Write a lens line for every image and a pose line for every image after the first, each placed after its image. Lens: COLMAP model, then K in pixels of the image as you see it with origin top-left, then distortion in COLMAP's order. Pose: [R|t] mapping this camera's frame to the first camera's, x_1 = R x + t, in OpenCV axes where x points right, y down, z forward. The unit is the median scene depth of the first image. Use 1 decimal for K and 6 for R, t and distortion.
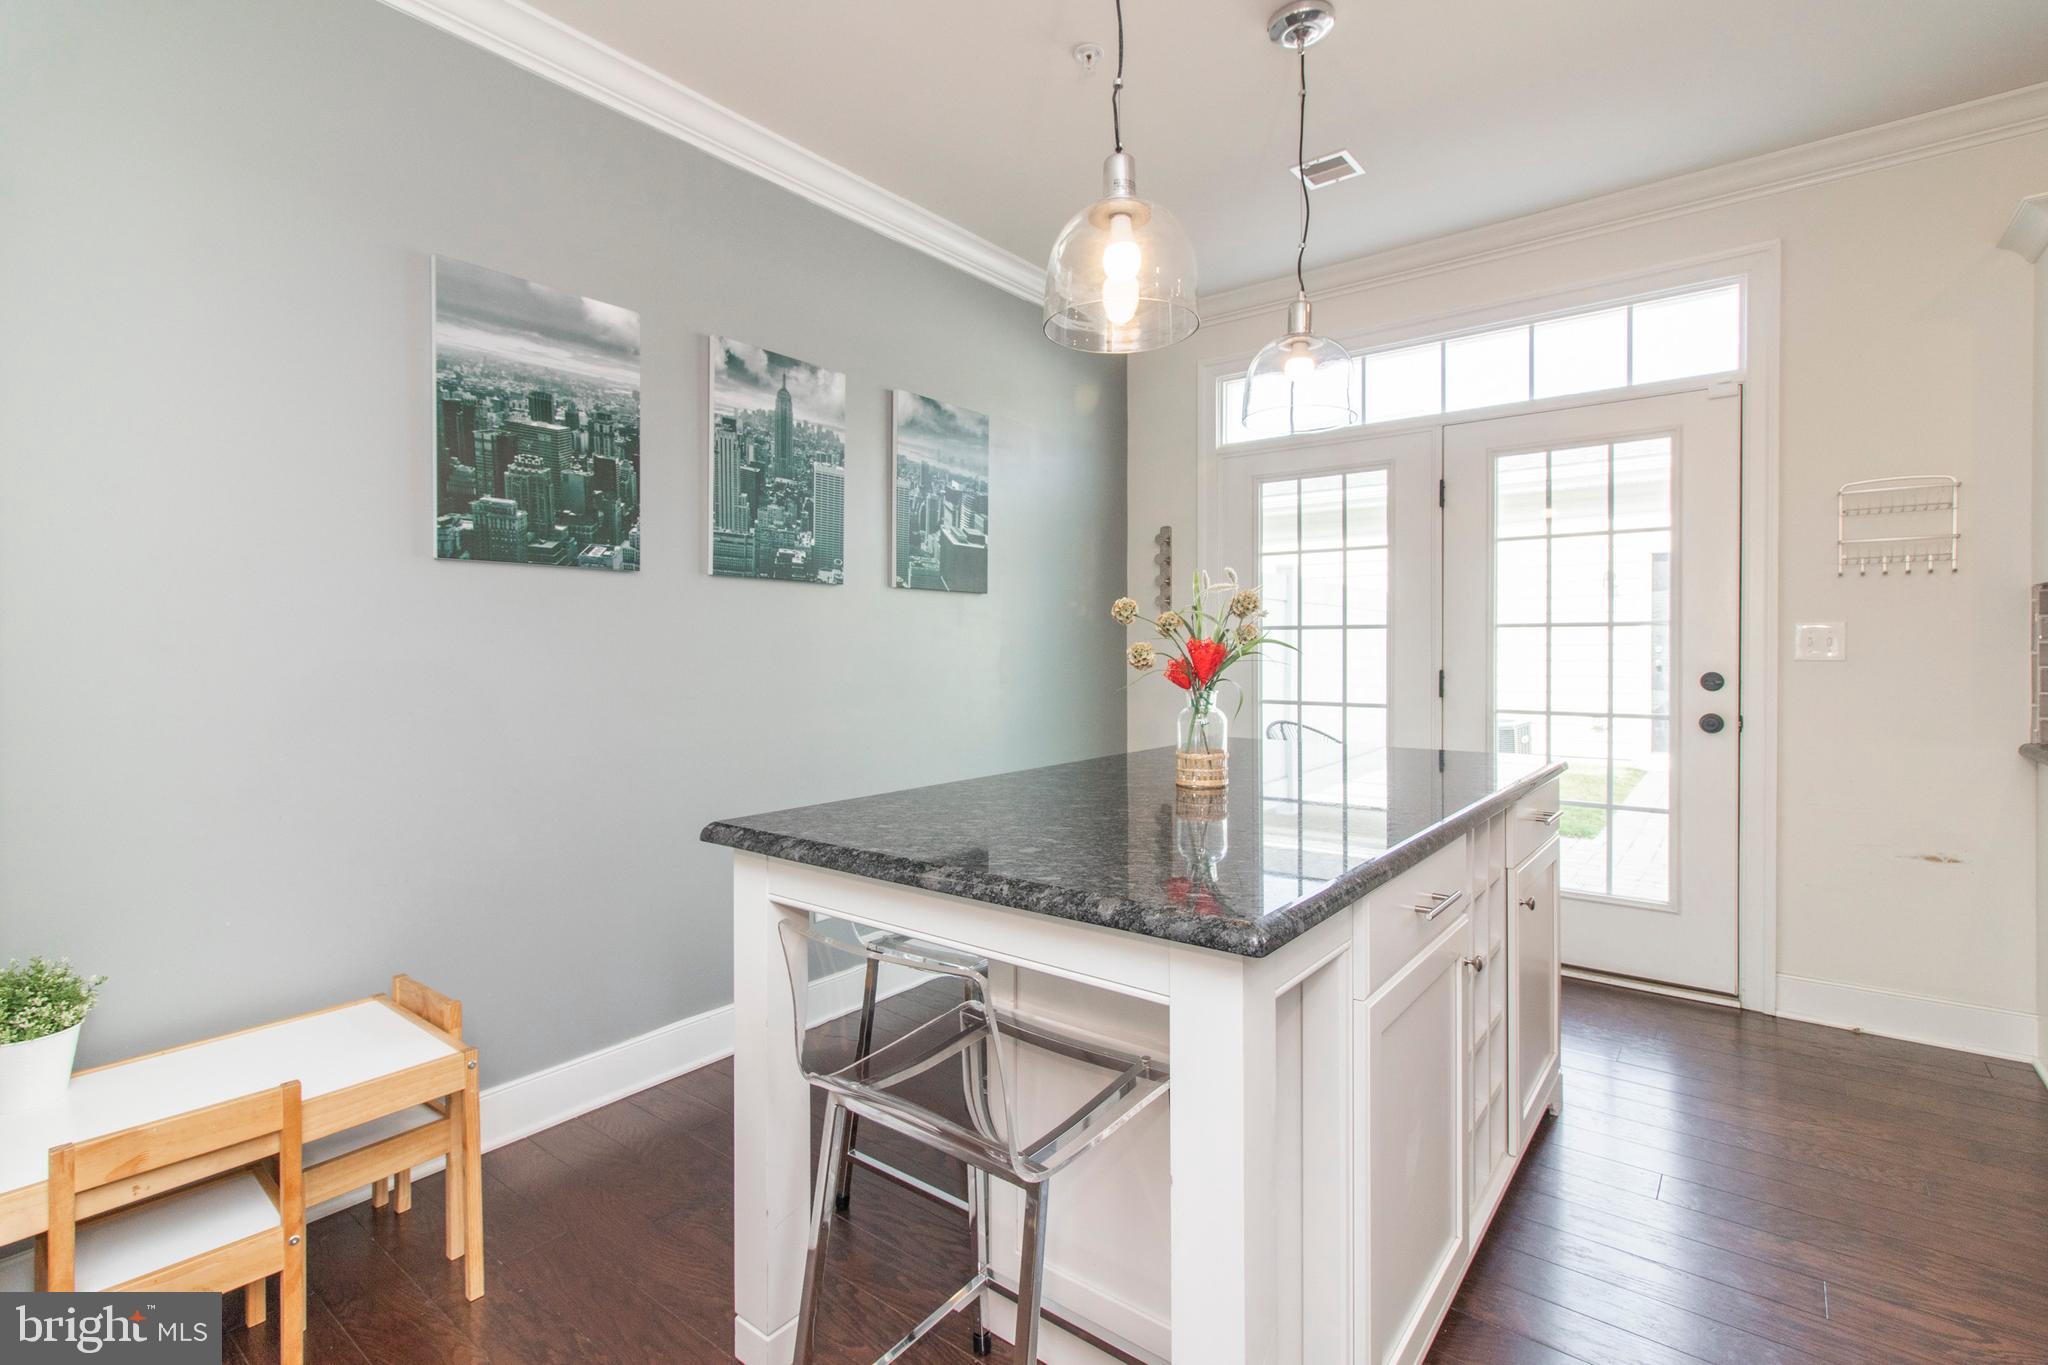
lens RADIAL K [[938.2, 0, 999.9], [0, 938.2, 656.4], [0, 0, 1]] dist [0.003485, 0.000930]
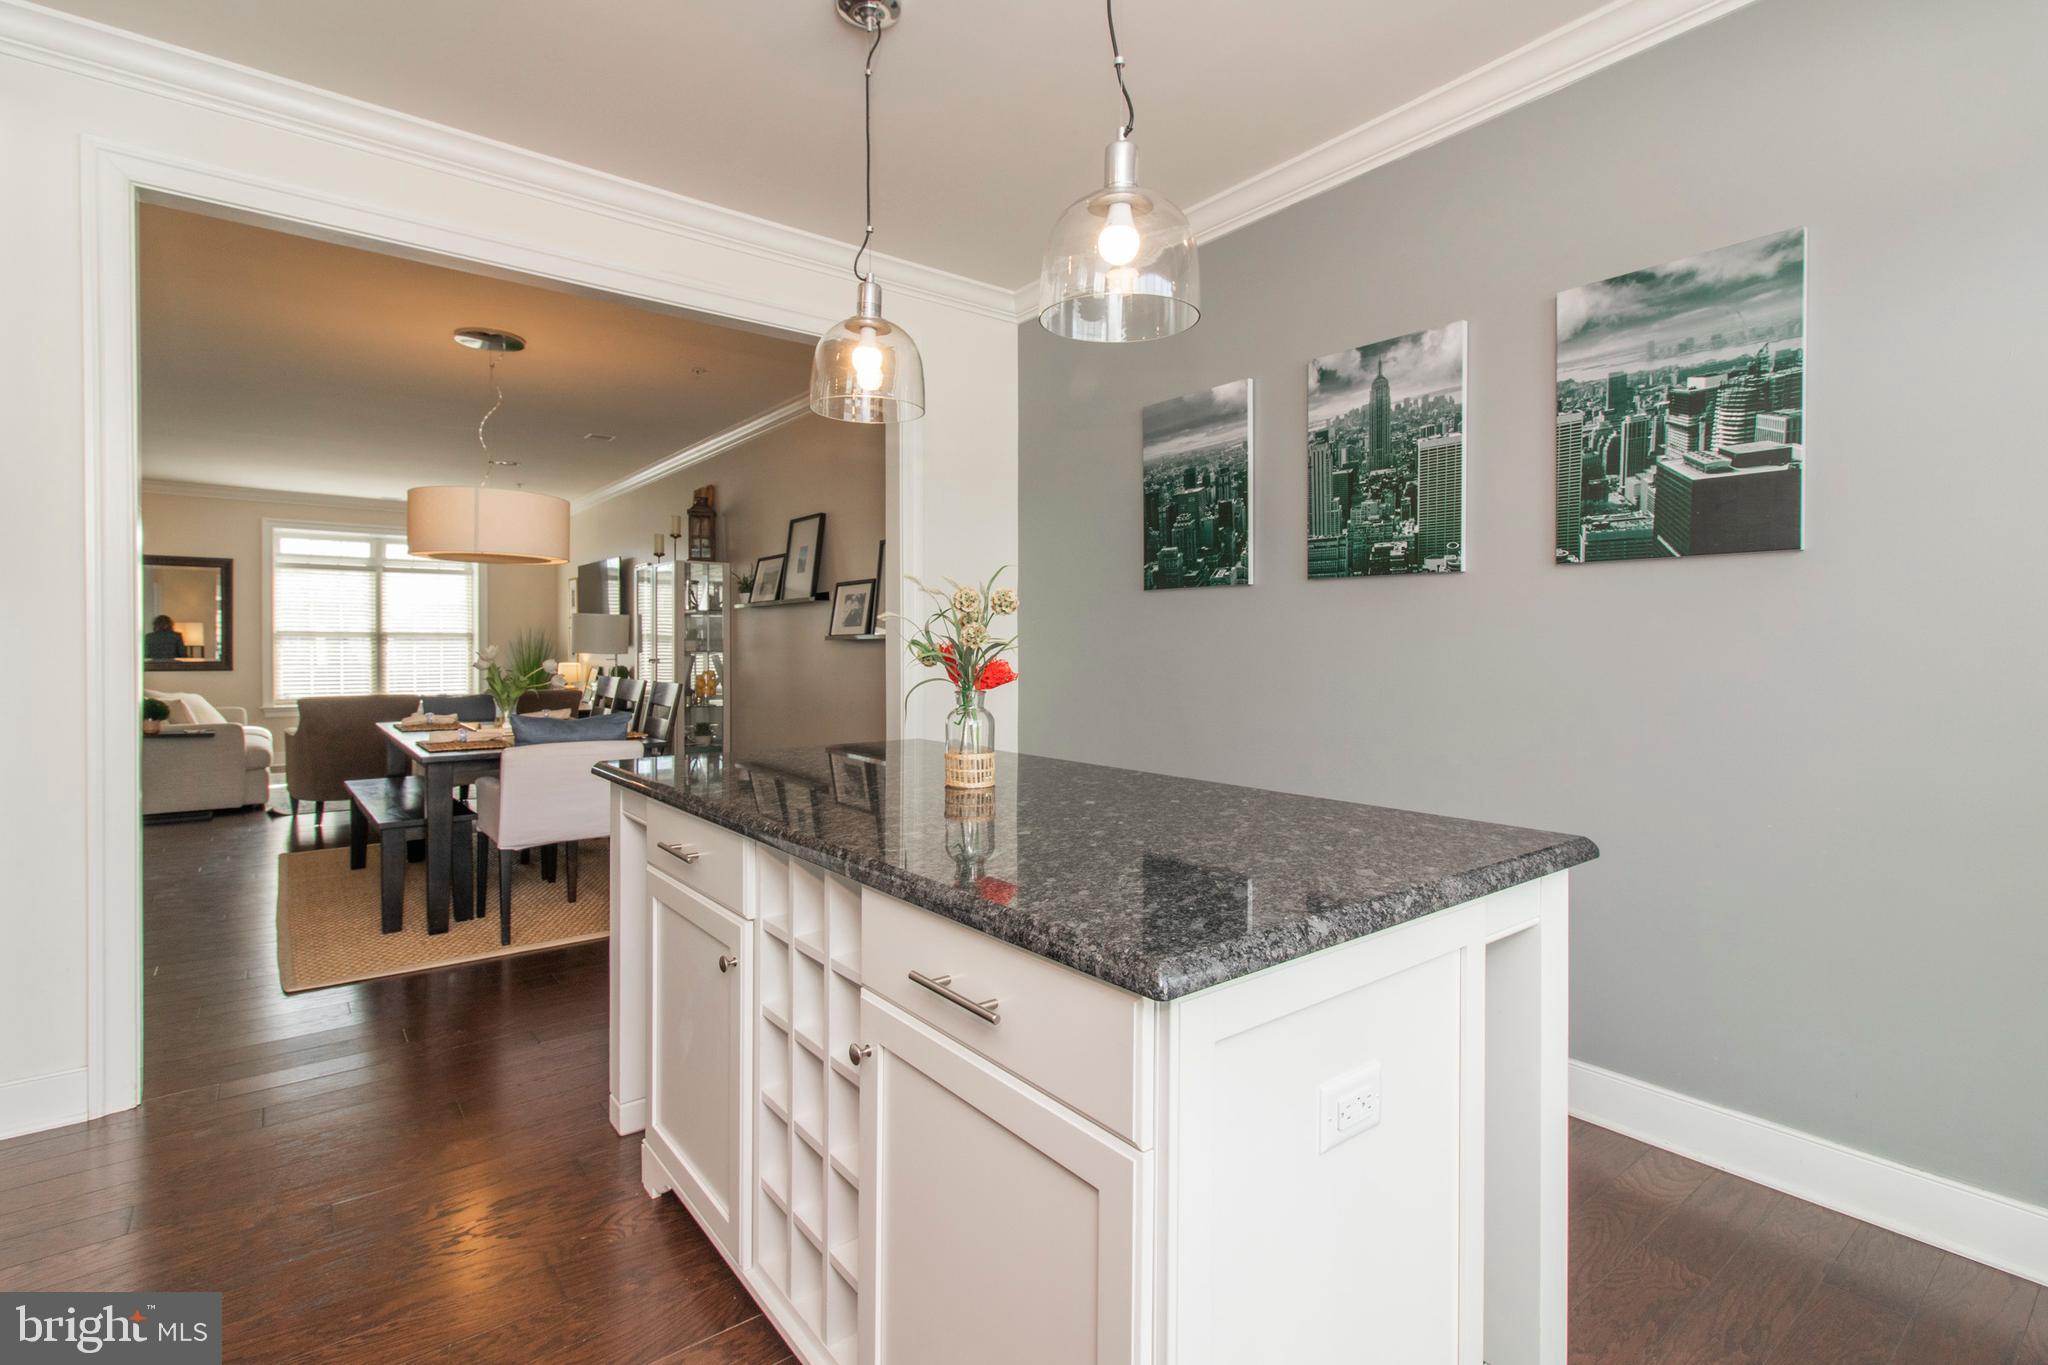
lens RADIAL K [[936.3, 0, 1019.0], [0, 936.3, 656.7], [0, 0, 1]] dist [0.001270, 0.000885]
pose [[-0.211061, 0.014352, -0.977367, 0.770454], [-0.010306, 0.999804, 0.016907, -0.010268], [0.977418, 0.013641, -0.210872, 0.824742]]
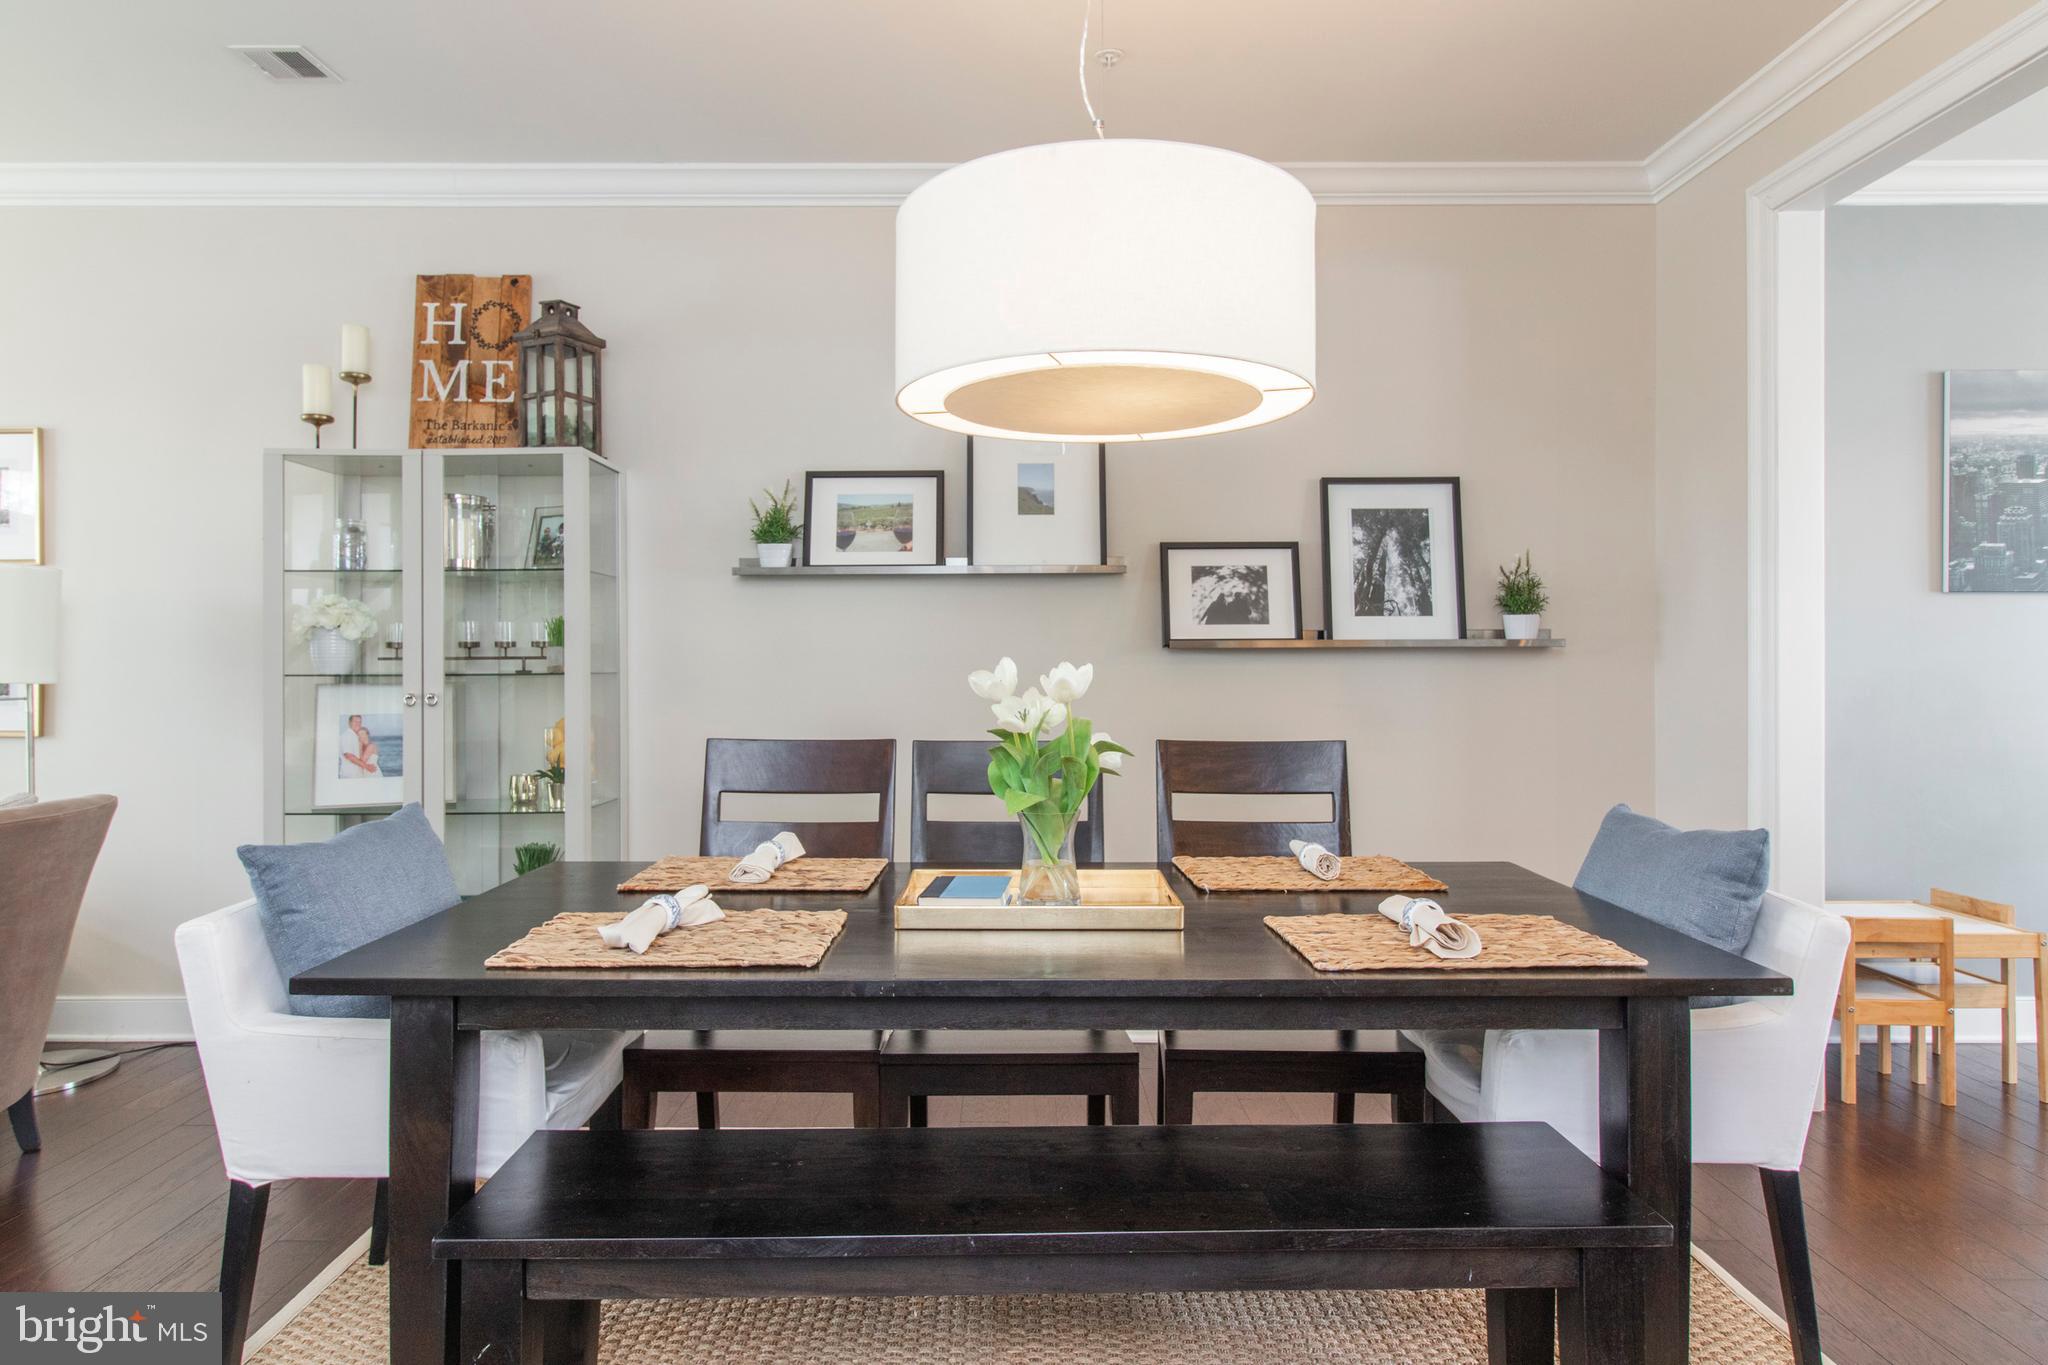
lens RADIAL K [[1212.8, 0, 1026.3], [0, 1212.8, 652.8], [0, 0, 1]] dist [0.003438, -0.001157]
pose [[0.632484, 0.001072, -0.774573, -0.058255], [-0.008888, 0.999943, -0.005873, 0.003967], [0.774522, 0.010599, 0.632458, -0.836055]]
